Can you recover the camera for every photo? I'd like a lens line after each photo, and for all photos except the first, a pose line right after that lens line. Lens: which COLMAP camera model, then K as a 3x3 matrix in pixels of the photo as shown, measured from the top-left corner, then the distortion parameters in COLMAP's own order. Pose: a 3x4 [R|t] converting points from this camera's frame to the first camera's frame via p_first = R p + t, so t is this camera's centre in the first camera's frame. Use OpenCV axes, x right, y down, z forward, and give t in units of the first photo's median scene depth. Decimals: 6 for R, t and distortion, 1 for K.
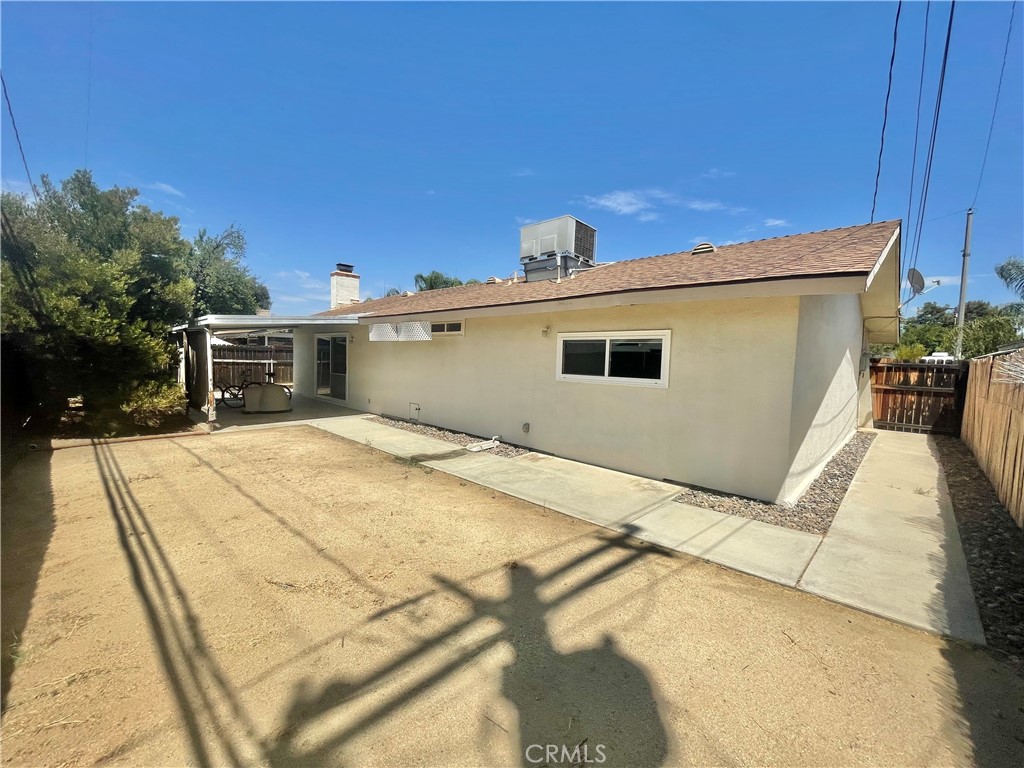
lens RADIAL K [[414.5, 0, 511.0], [0, 414.5, 382.8], [0, 0, 1]] dist [0.000627, 0.000242]
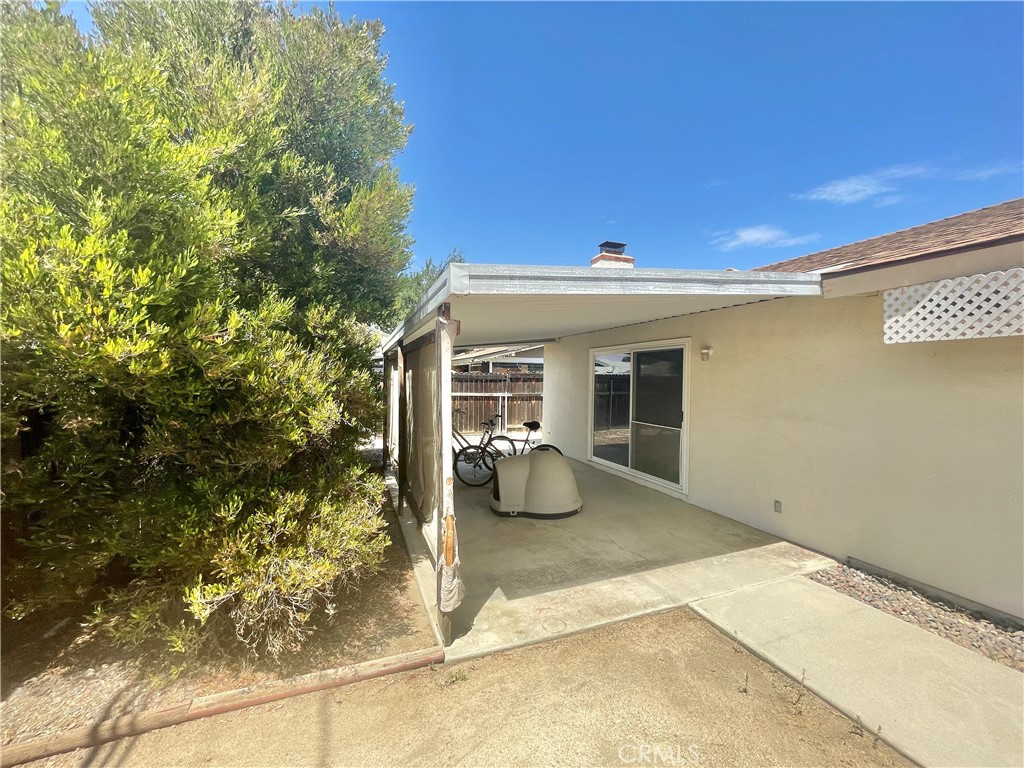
lens RADIAL K [[414.5, 0, 513.1], [0, 414.5, 385.1], [0, 0, 1]] dist [0.000627, 0.000242]
pose [[0.908007, -0.011445, -0.418799, -0.538562], [-0.011247, 0.998601, -0.051675, -0.061563], [0.418804, 0.051631, 0.906608, 0.720284]]
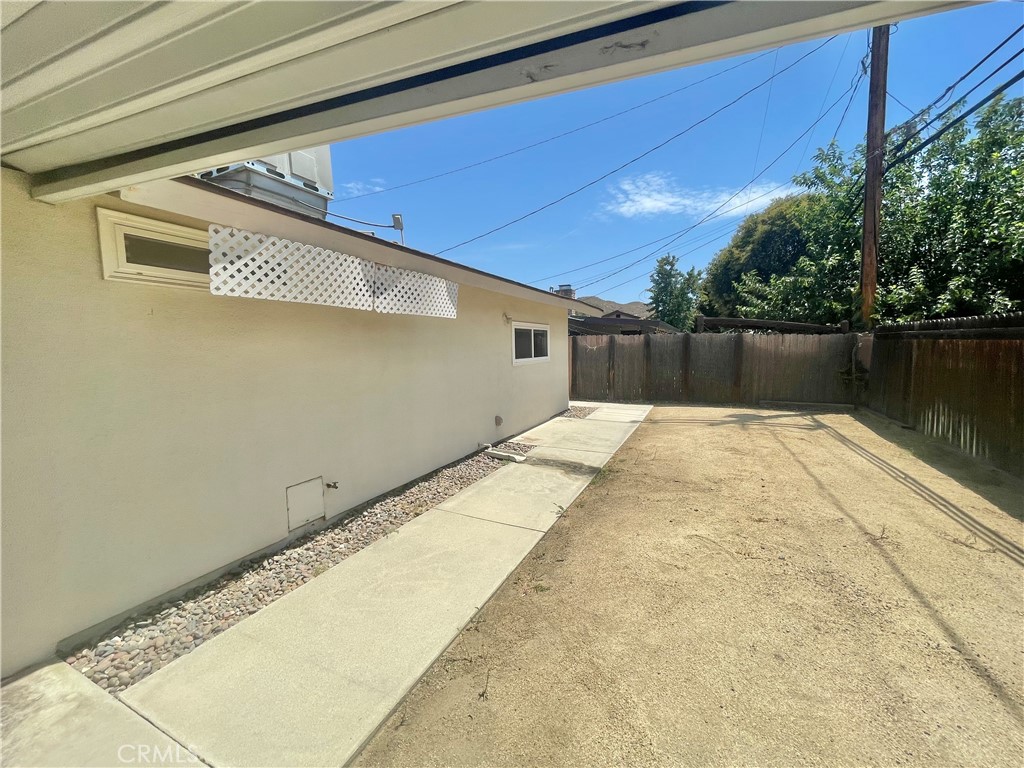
lens RADIAL K [[414.5, 0, 512.2], [0, 414.5, 379.4], [0, 0, 1]] dist [0.000627, 0.000242]
pose [[-0.322214, -0.095163, 0.941872, -0.732773], [0.068249, 0.990010, 0.123375, -0.083993], [-0.944203, 0.104035, -0.312501, 1.089967]]
